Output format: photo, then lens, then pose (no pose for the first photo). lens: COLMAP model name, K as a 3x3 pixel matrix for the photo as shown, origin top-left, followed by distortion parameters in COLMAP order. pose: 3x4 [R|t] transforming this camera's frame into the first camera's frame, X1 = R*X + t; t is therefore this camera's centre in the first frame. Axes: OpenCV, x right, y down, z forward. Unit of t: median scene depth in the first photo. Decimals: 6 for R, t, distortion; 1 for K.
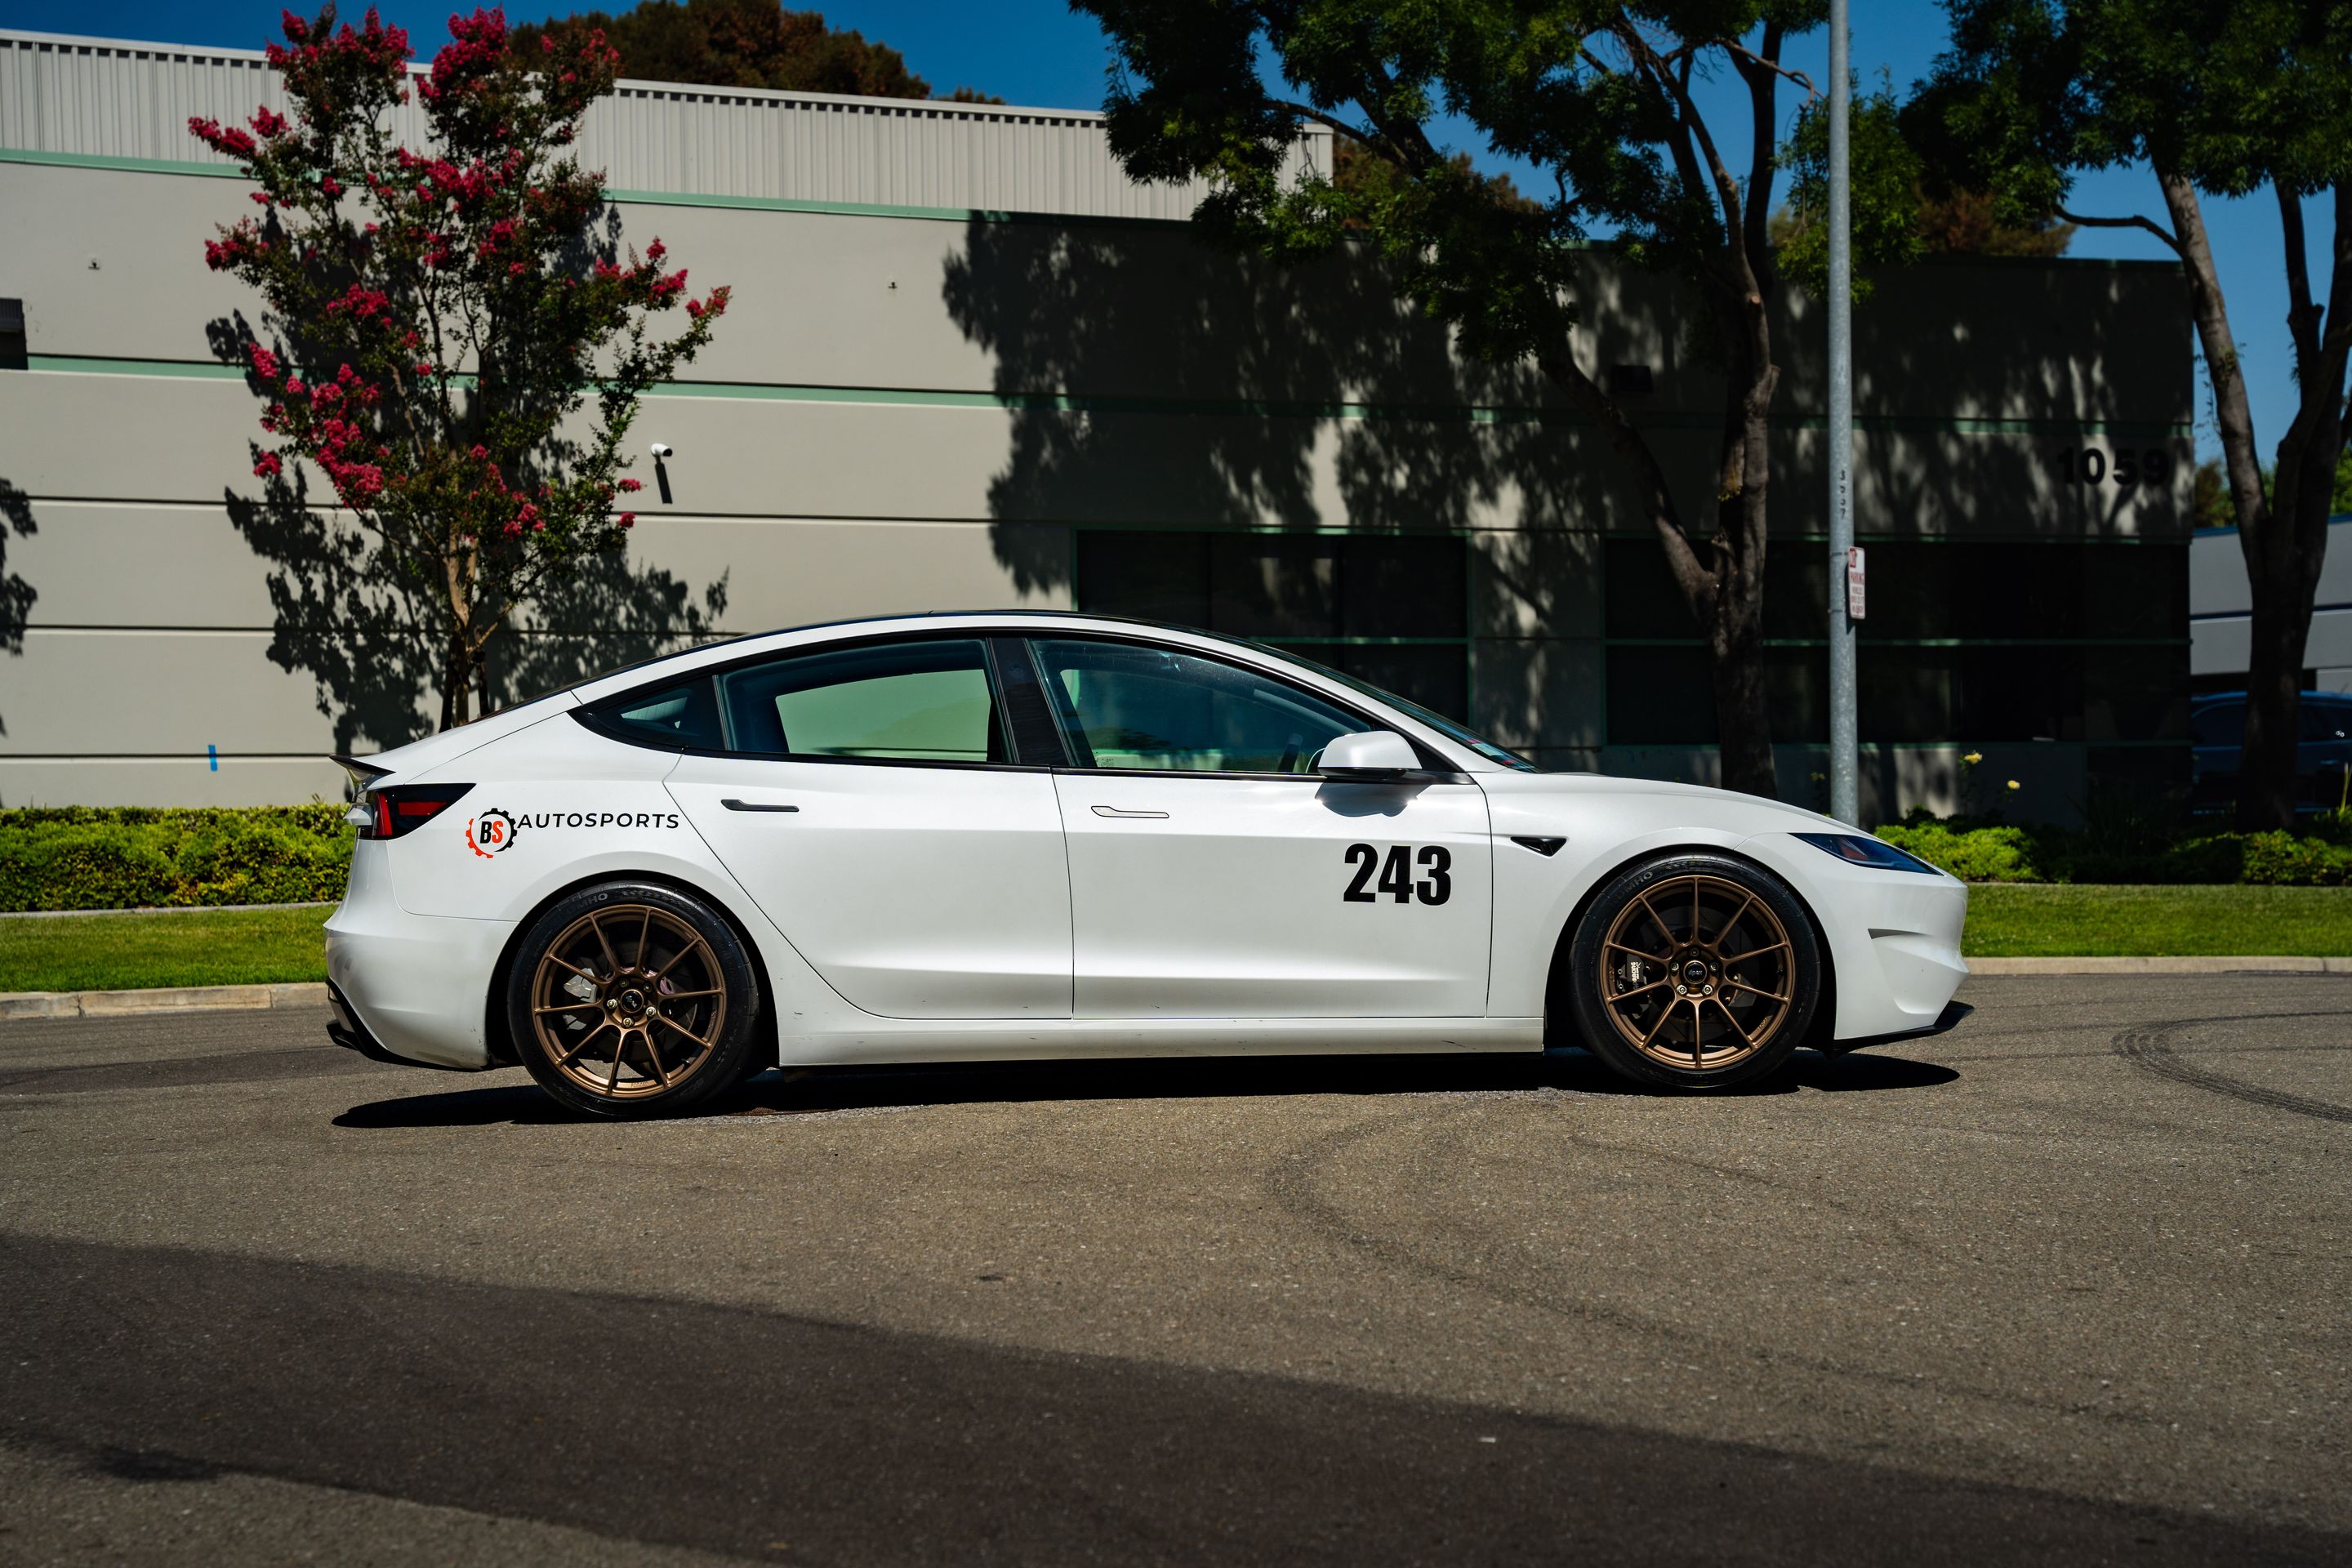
lens RADIAL K [[4271.0, 0, 1171.9], [0, 4271.0, 823.9], [0, 0, 1]] dist [0.173457, 1.048845]
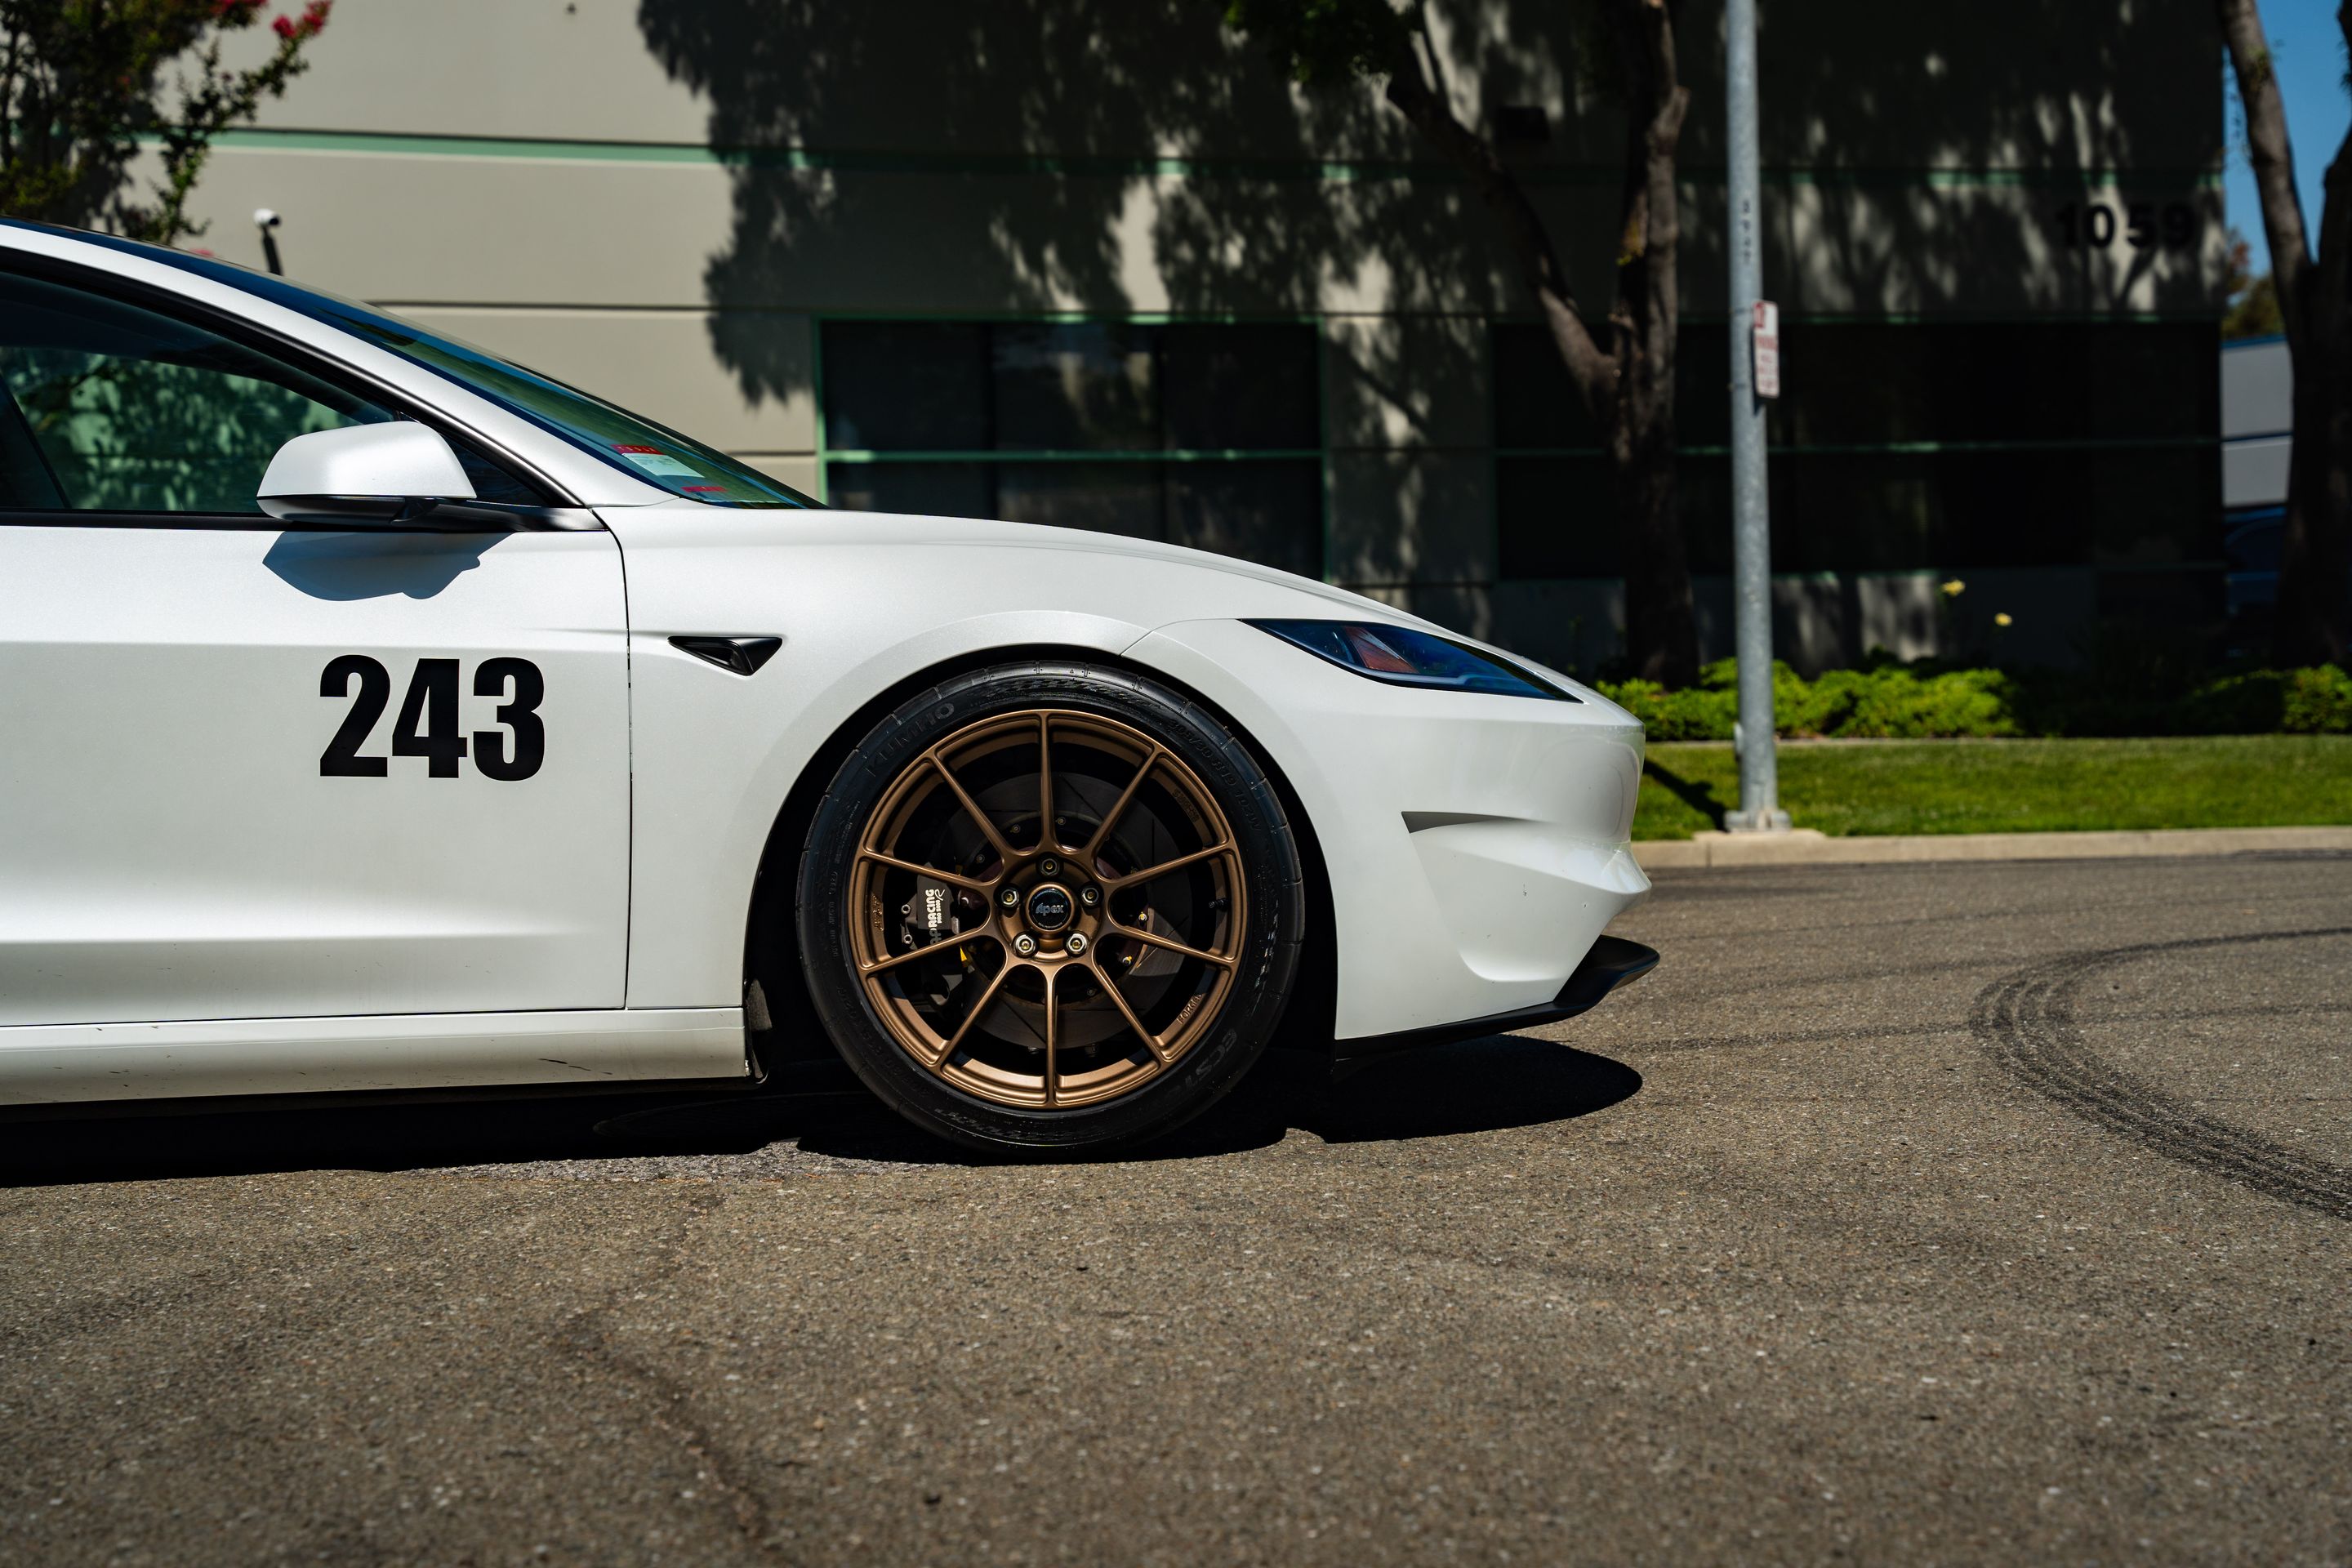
lens RADIAL K [[4271.0, 0, 1171.9], [0, 4271.0, 823.9], [0, 0, 1]] dist [0.173457, 1.048845]
pose [[0.999713, -0.017518, -0.016365, 0.060359], [0.017963, 0.999462, 0.027450, 0.005001], [0.015875, -0.027737, 0.999489, 0.215400]]
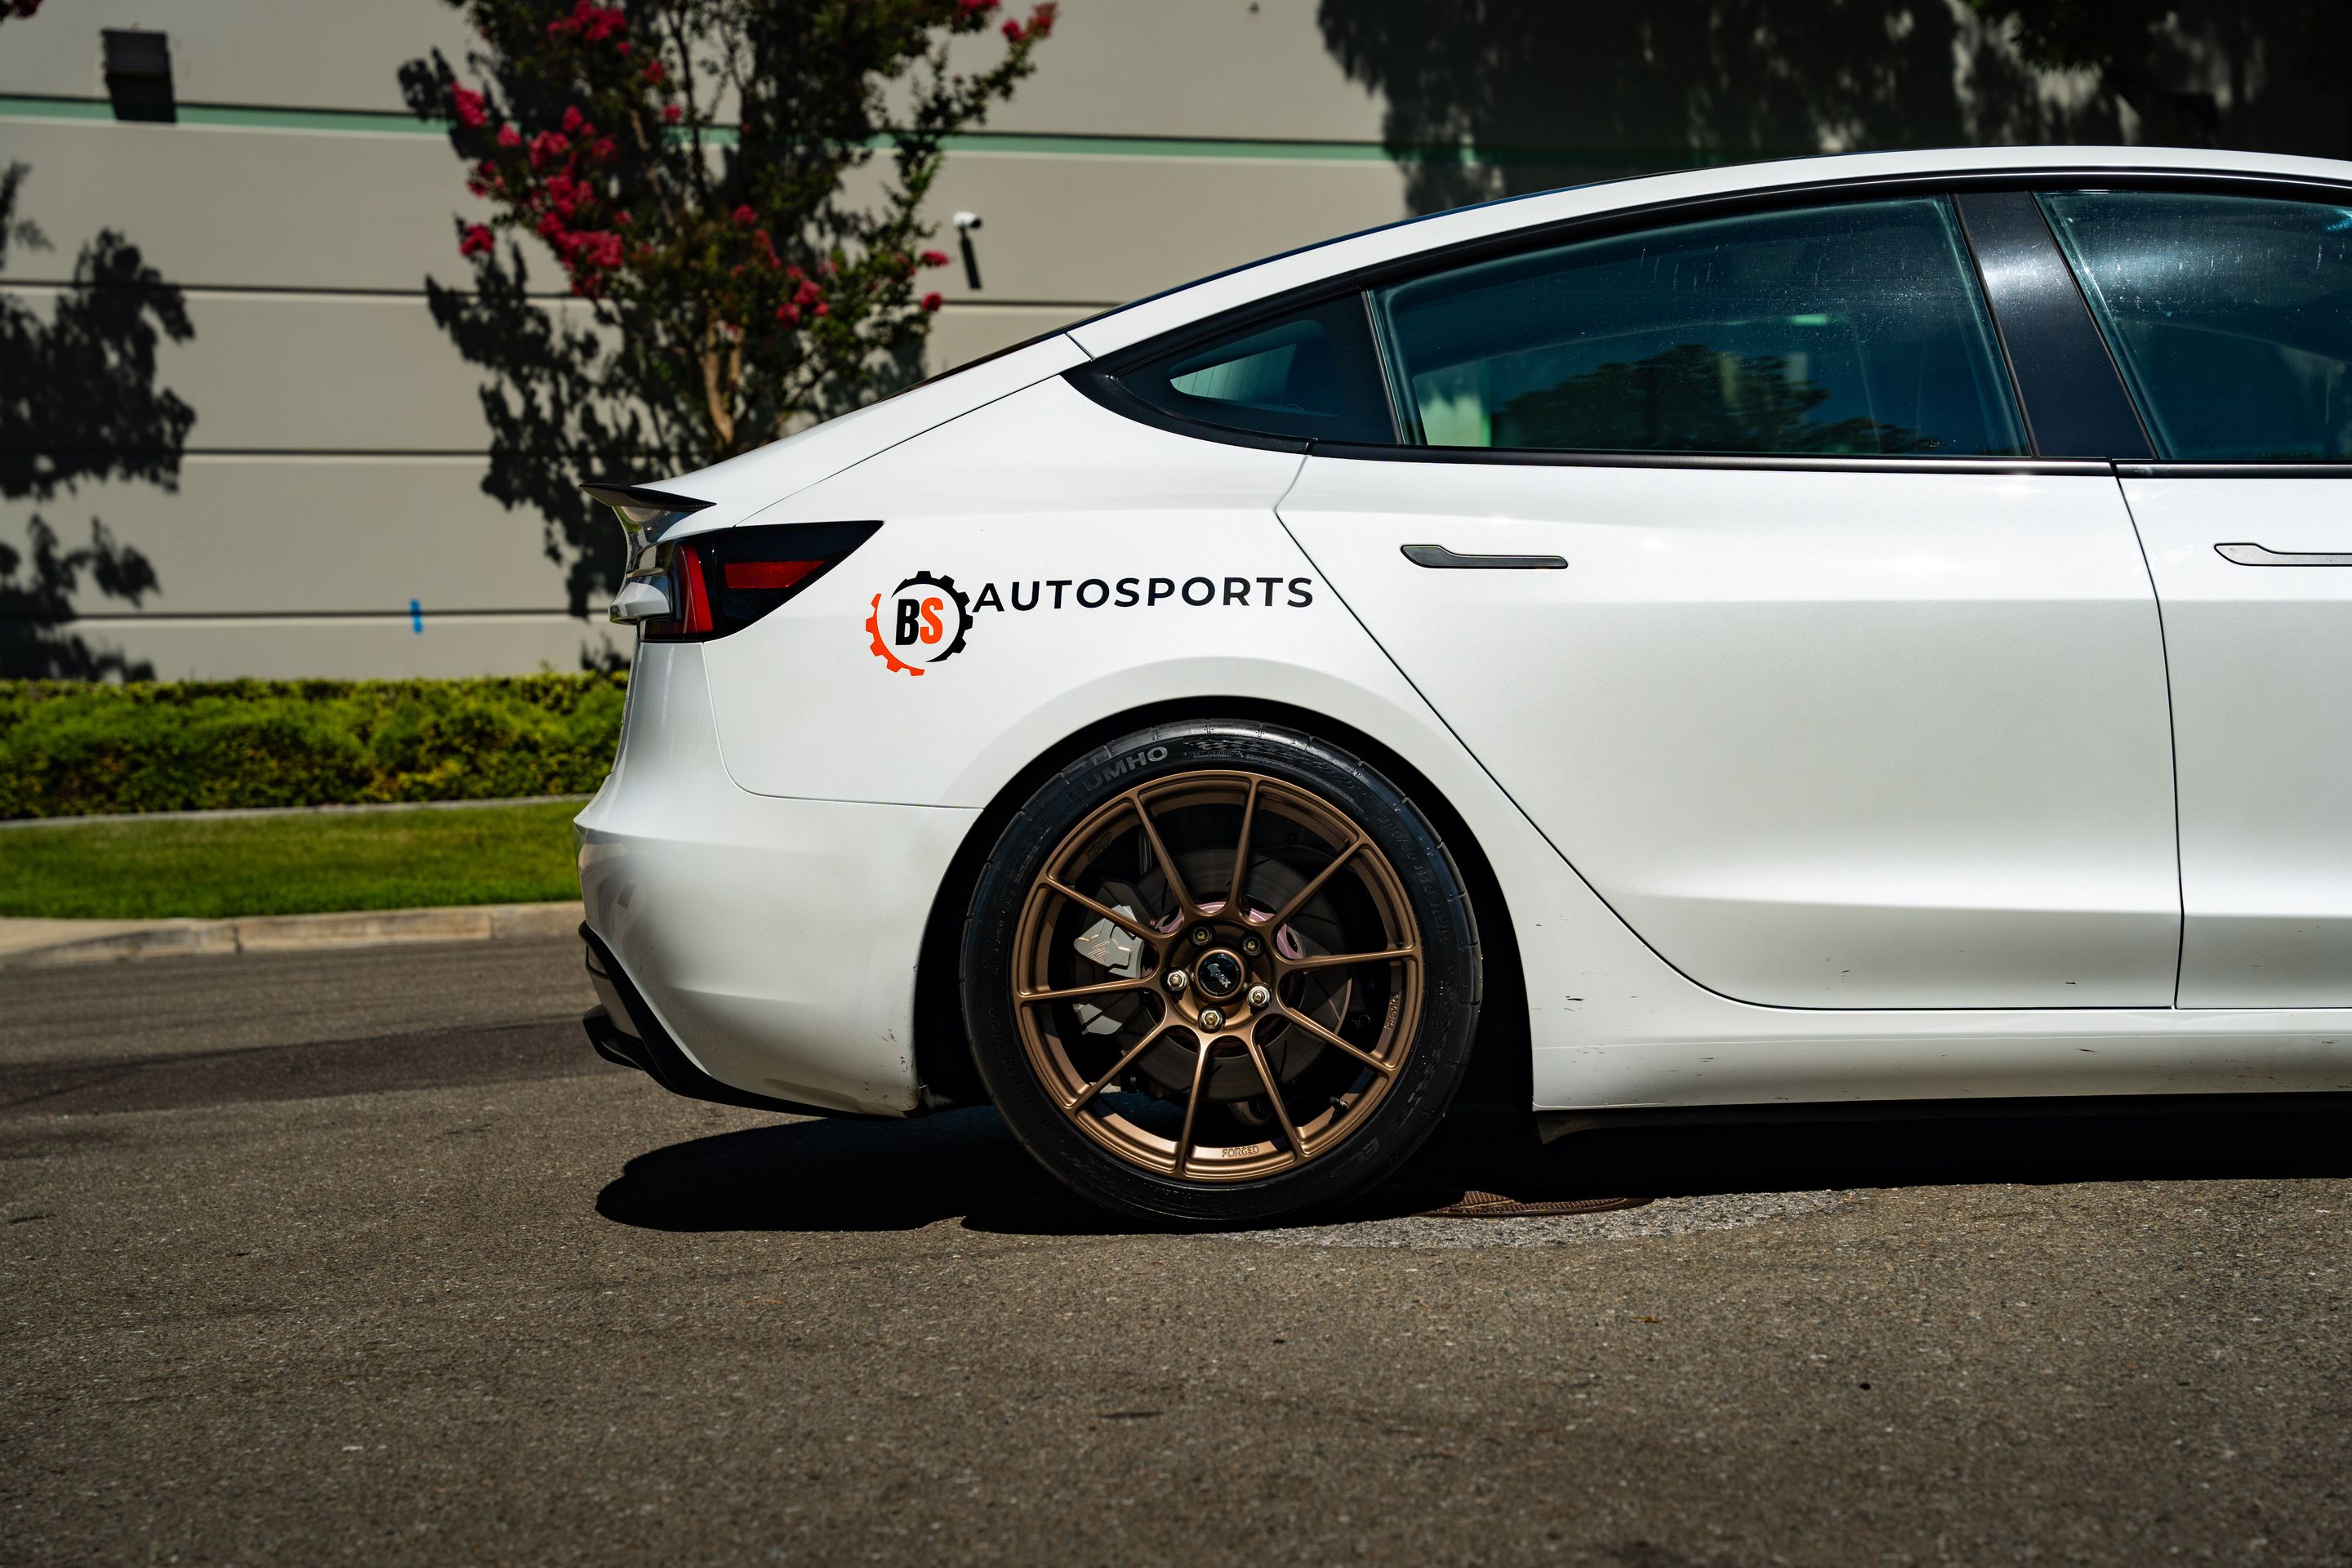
lens RADIAL K [[4271.0, 0, 1171.9], [0, 4271.0, 823.9], [0, 0, 1]] dist [0.173457, 1.048845]
pose [[0.998659, -0.010747, -0.050649, -0.044623], [0.011965, 0.999645, 0.023806, 0.005619], [0.050376, -0.024380, 0.998433, 0.220543]]
